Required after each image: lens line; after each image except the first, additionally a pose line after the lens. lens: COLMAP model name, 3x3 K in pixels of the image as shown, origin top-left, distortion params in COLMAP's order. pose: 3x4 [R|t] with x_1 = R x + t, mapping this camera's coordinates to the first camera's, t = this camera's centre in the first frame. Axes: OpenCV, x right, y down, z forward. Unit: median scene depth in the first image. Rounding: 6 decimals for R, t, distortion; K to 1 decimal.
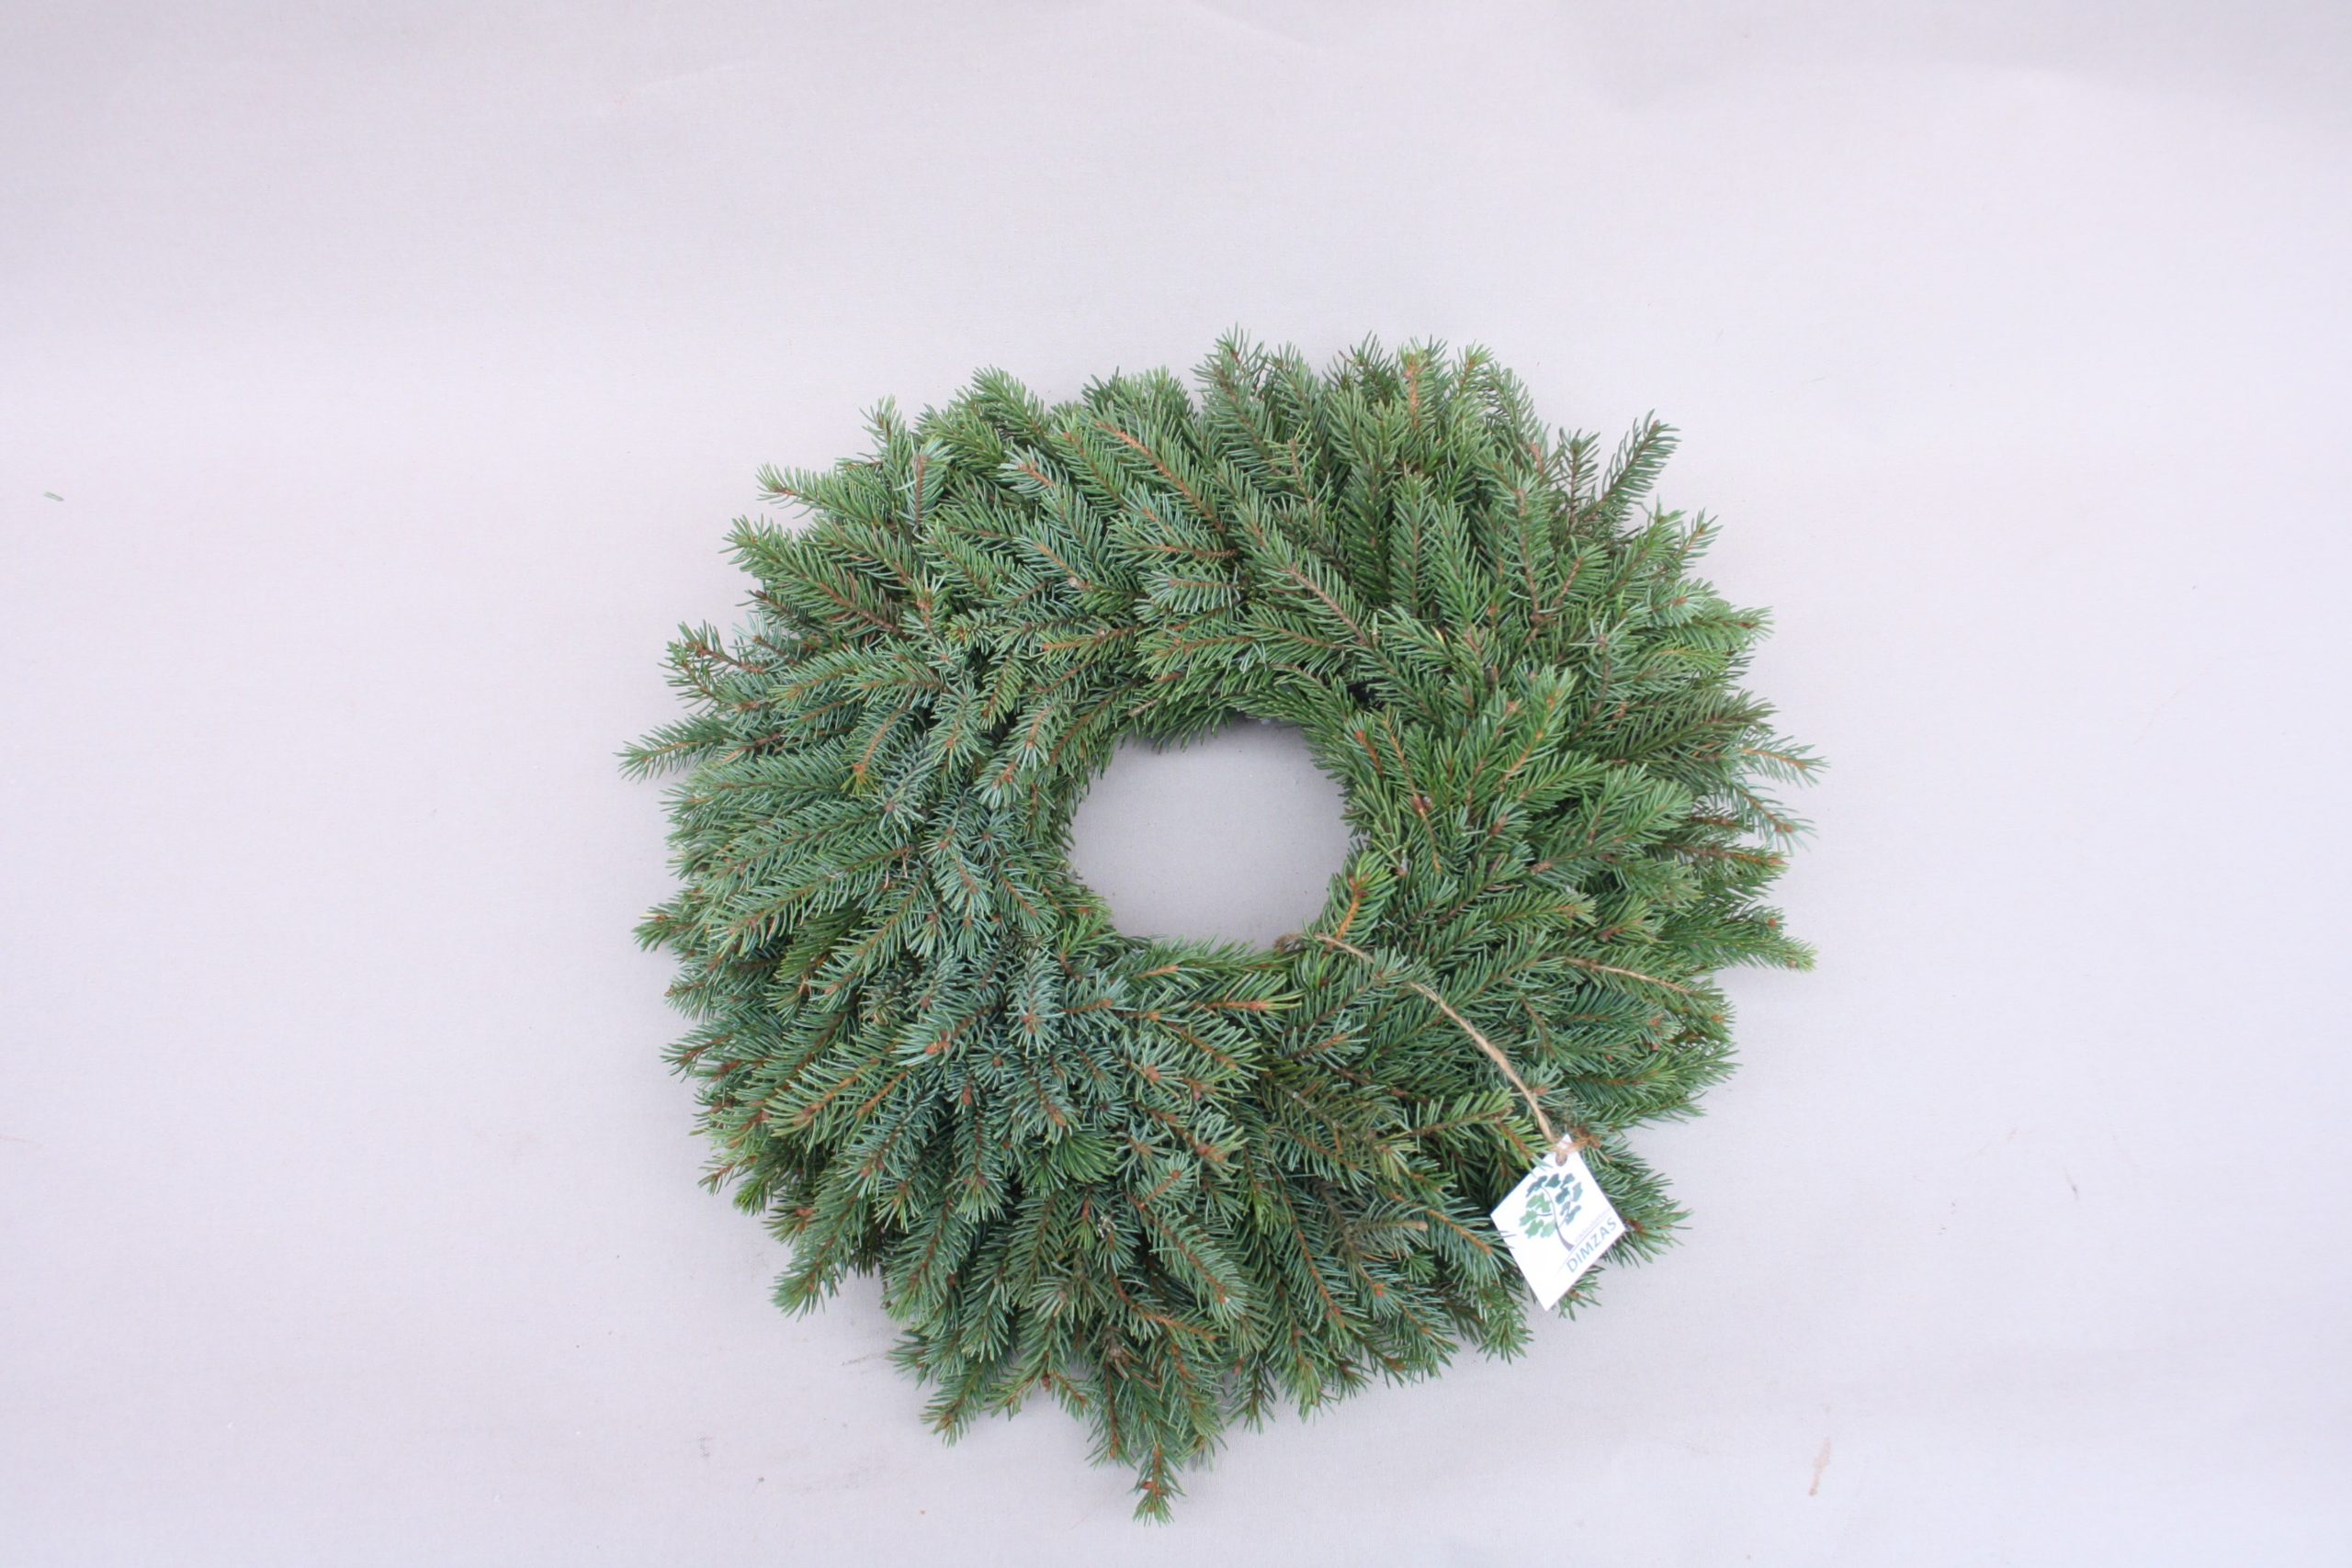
lens RADIAL K [[2082.4, 0, 1202.6], [0, 2082.4, 786.1], [0, 0, 1]] dist [-0.077338, 0.032346]
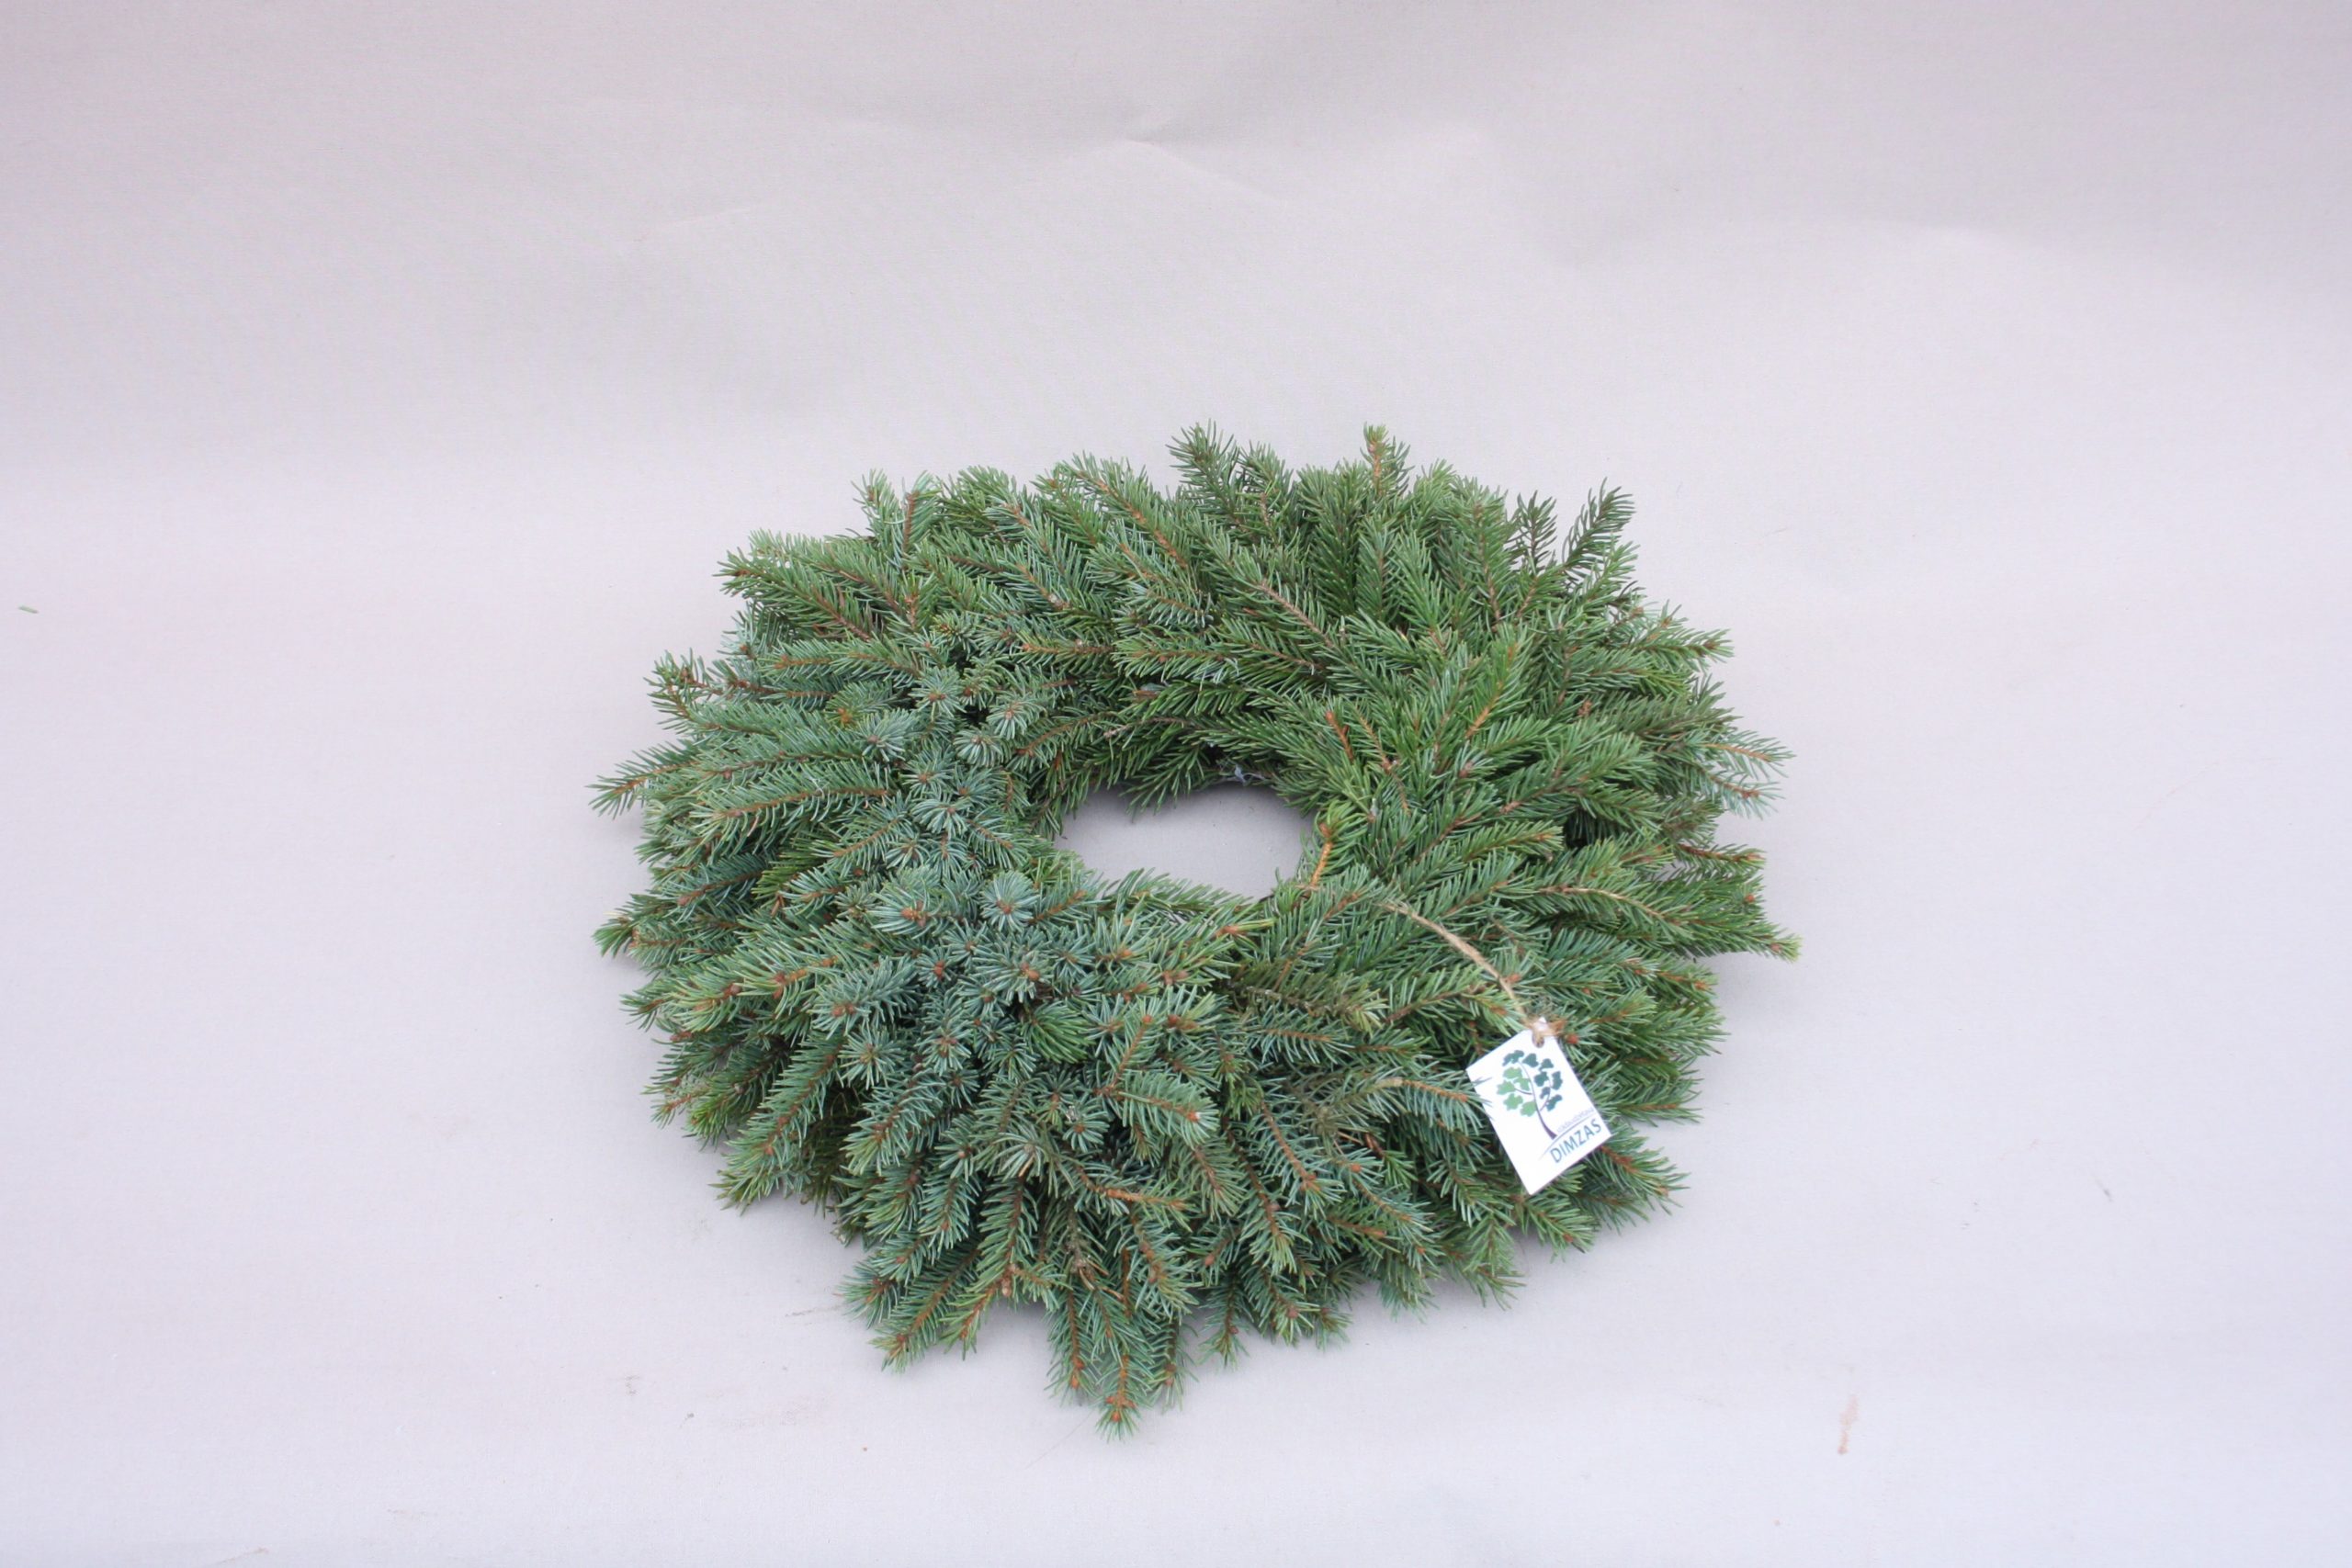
lens RADIAL K [[2684.6, 0, 1175.6], [0, 2684.6, 780.9], [0, 0, 1]] dist [-0.018431, 0.000000]
pose [[0.999987, 0.004347, -0.002509, 0.003513], [-0.004984, 0.919245, -0.393655, 0.540245], [0.000595, 0.393663, 0.919255, -0.208548]]
